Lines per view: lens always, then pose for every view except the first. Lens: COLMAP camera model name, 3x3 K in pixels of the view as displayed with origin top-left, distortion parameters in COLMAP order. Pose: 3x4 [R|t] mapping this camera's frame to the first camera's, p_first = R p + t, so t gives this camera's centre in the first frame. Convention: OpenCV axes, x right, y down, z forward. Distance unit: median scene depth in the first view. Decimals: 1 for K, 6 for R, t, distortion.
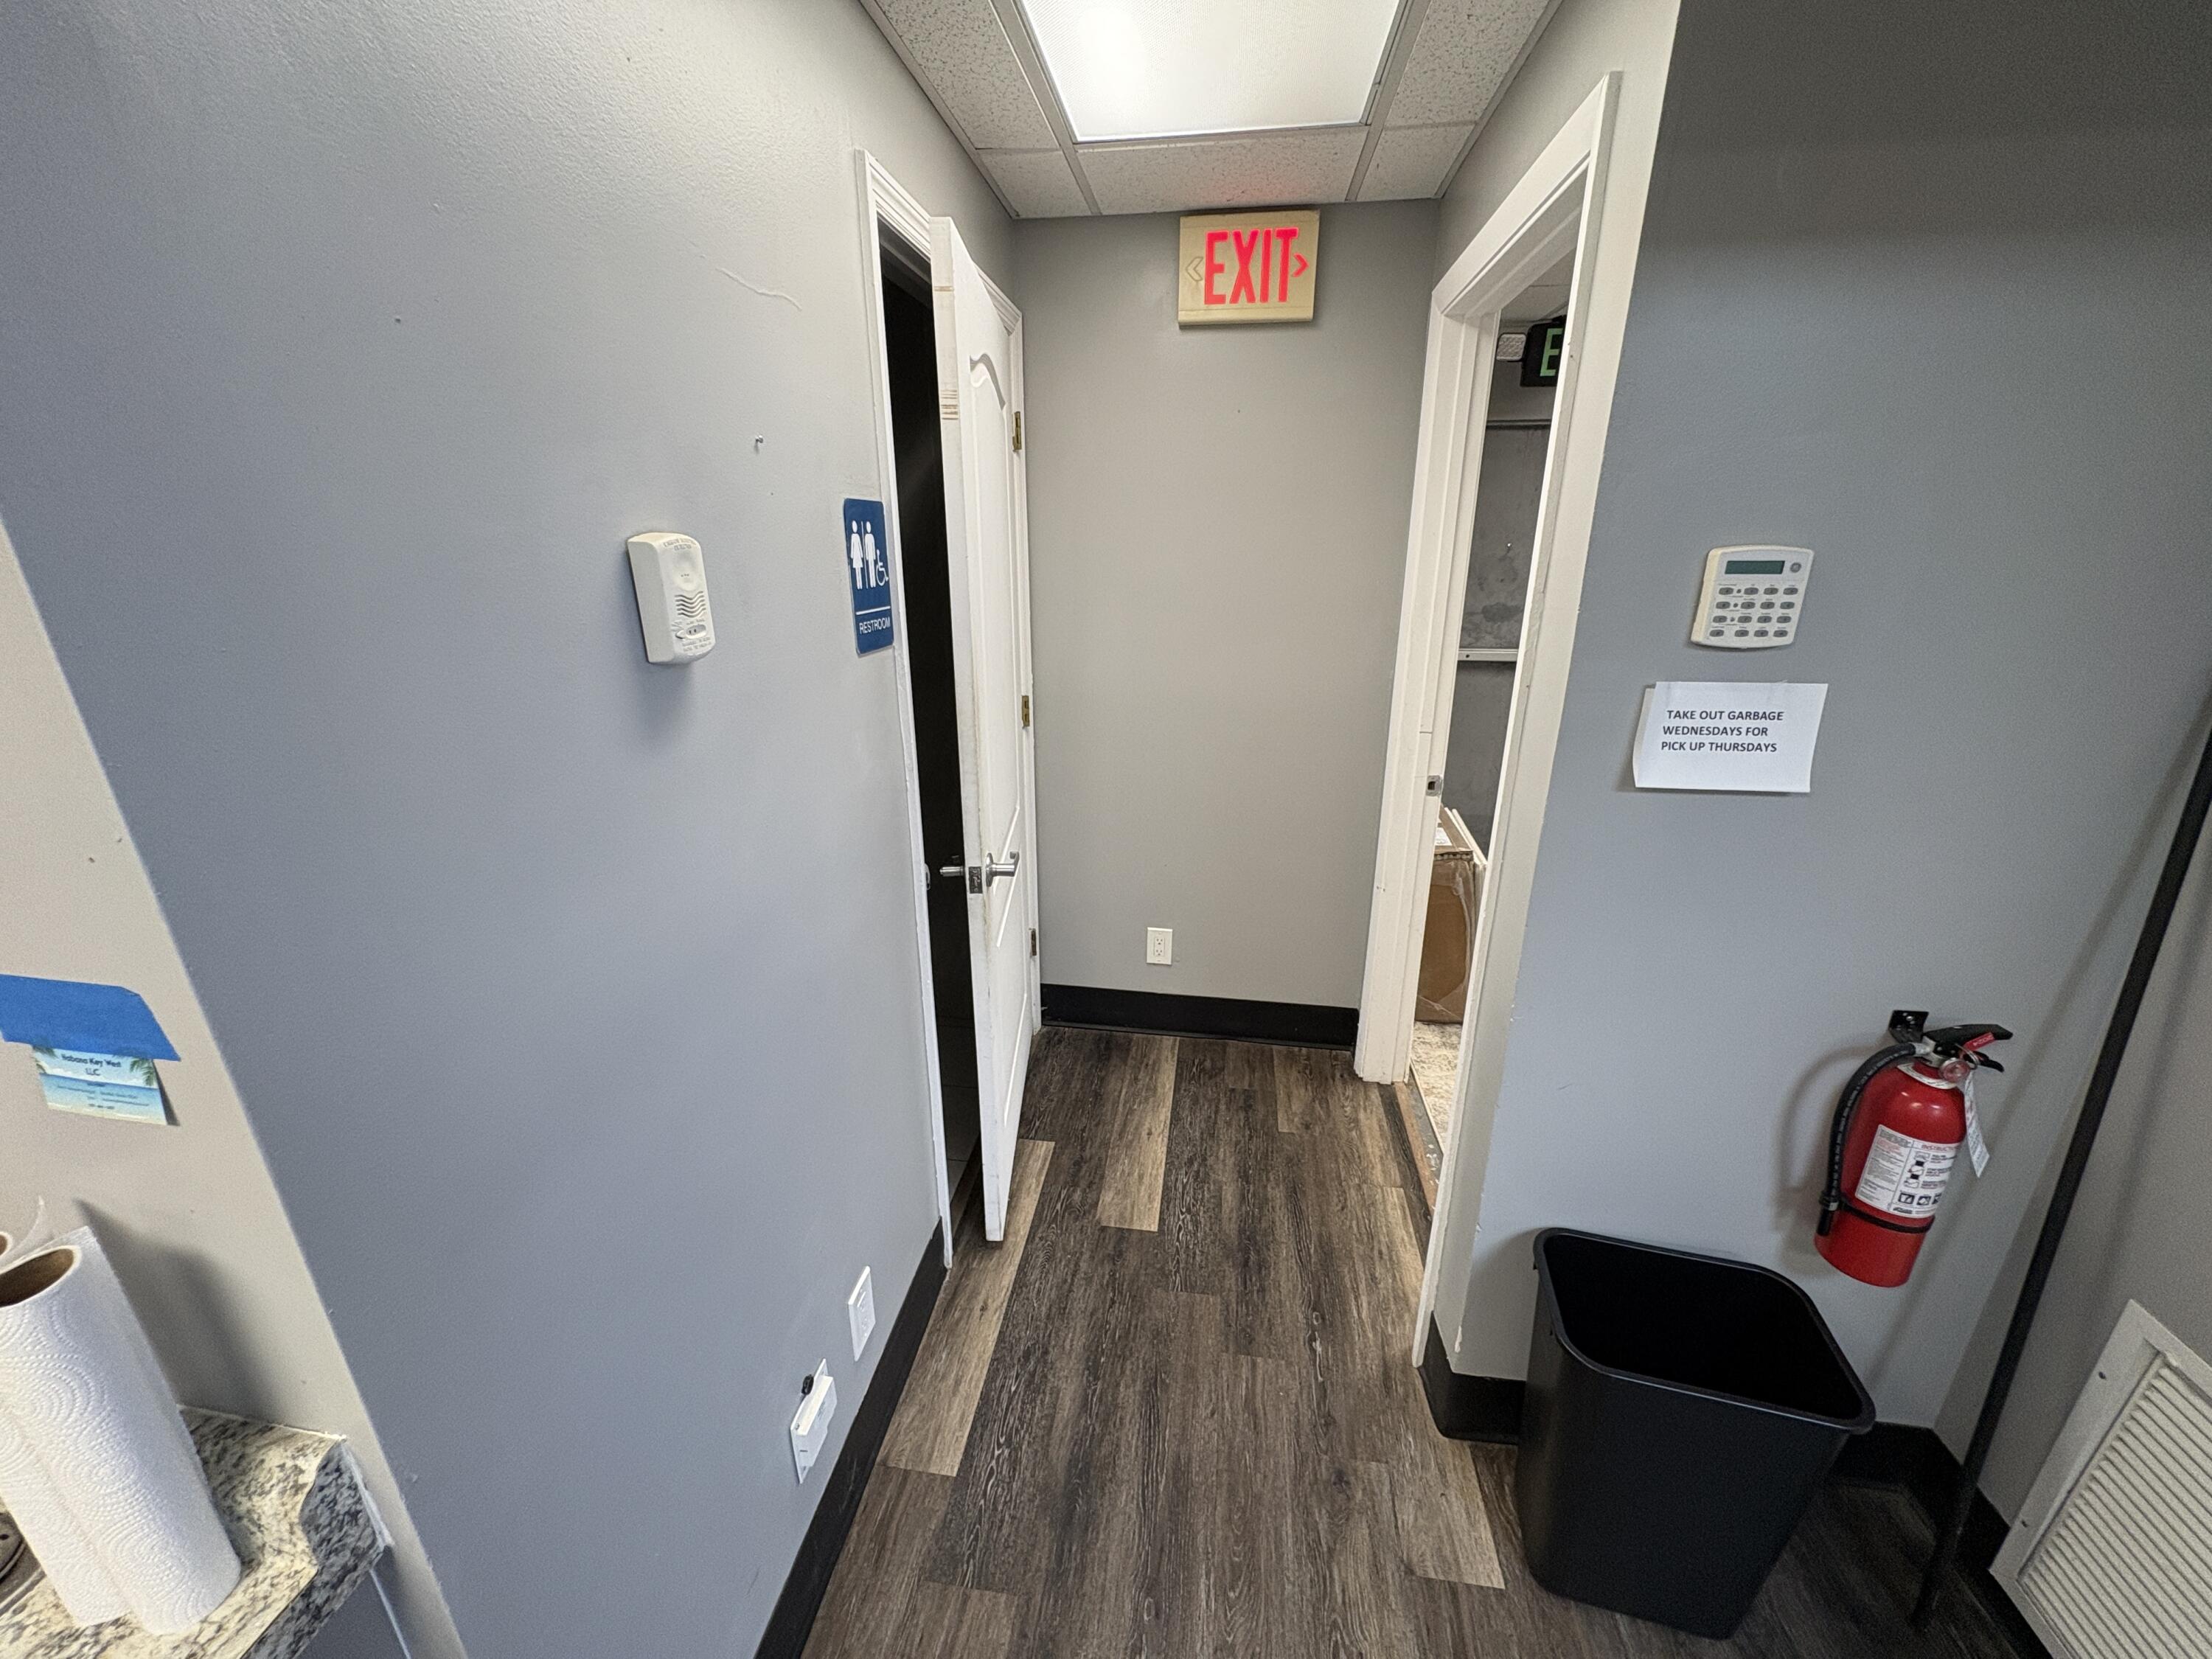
lens RADIAL K [[878.3, 0, 1105.2], [0, 878.3, 833.2], [0, 0, 1]] dist [0.001733, -0.000228]
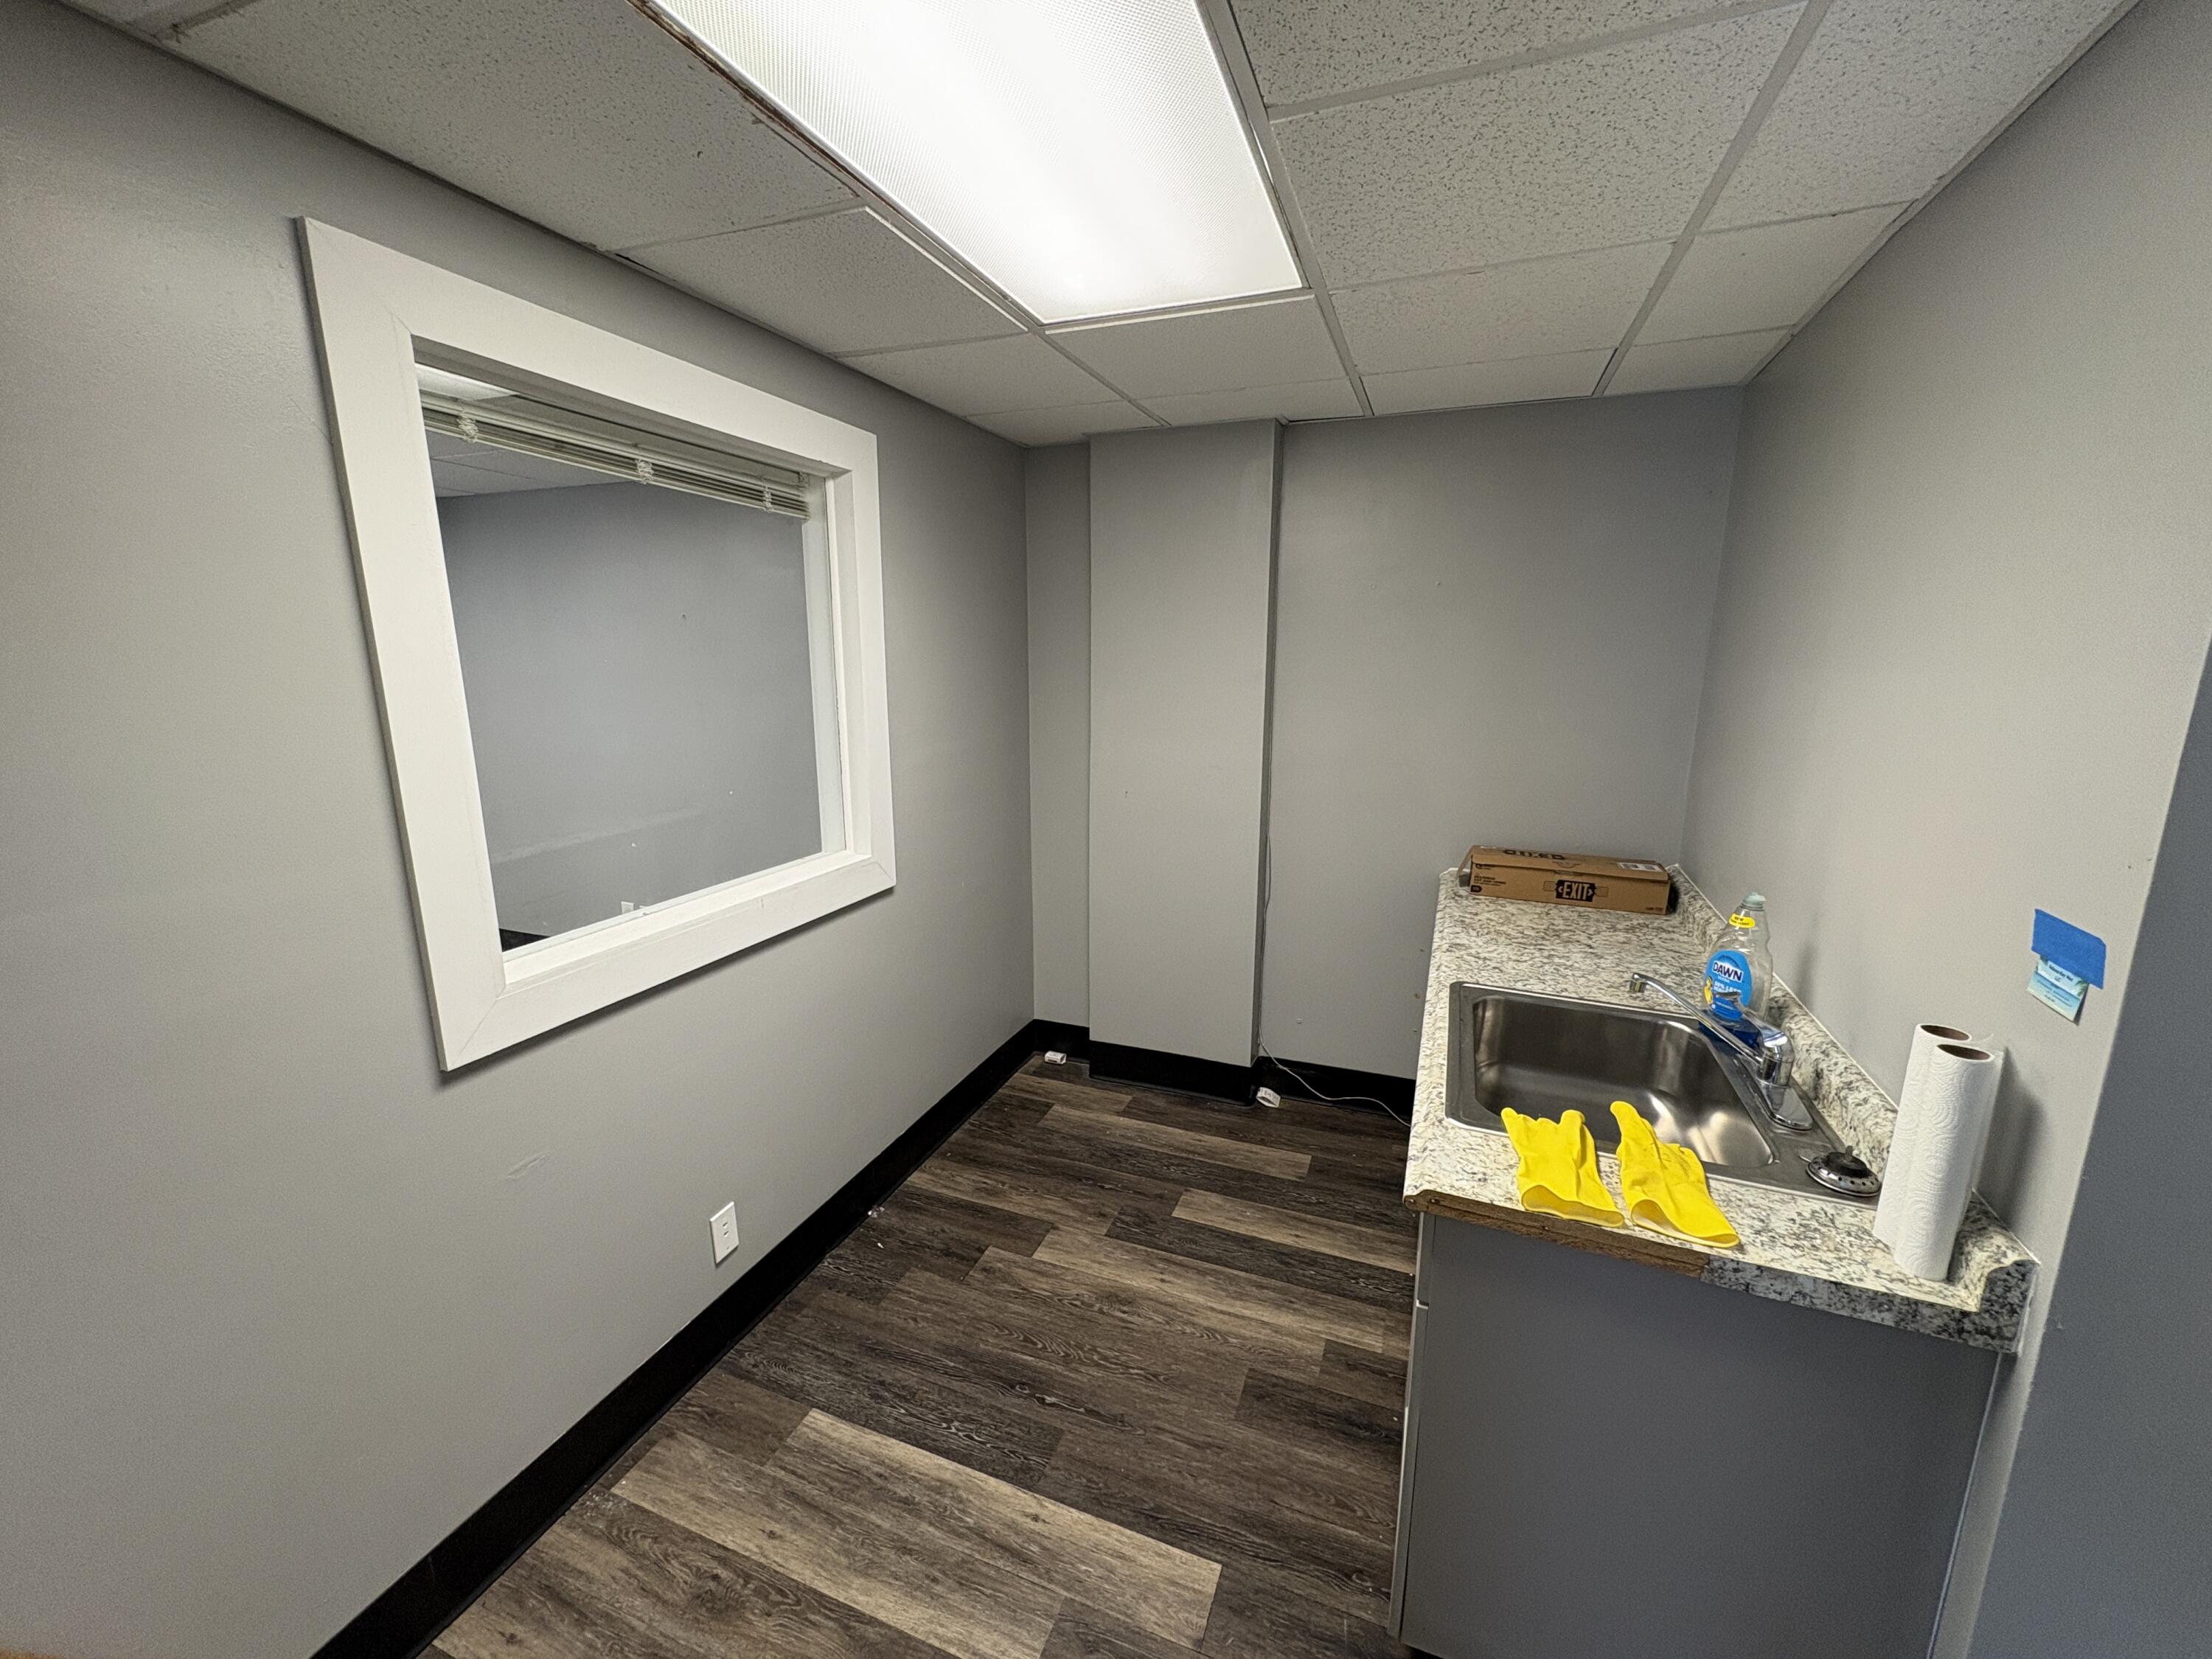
lens RADIAL K [[878.3, 0, 1107.1], [0, 878.3, 831.0], [0, 0, 1]] dist [0.001733, -0.000228]
pose [[-0.233169, 0.196972, -0.952278, 0.837689], [-0.329434, 0.905365, 0.267931, 0.134857], [0.914935, 0.376186, -0.146214, -0.551673]]
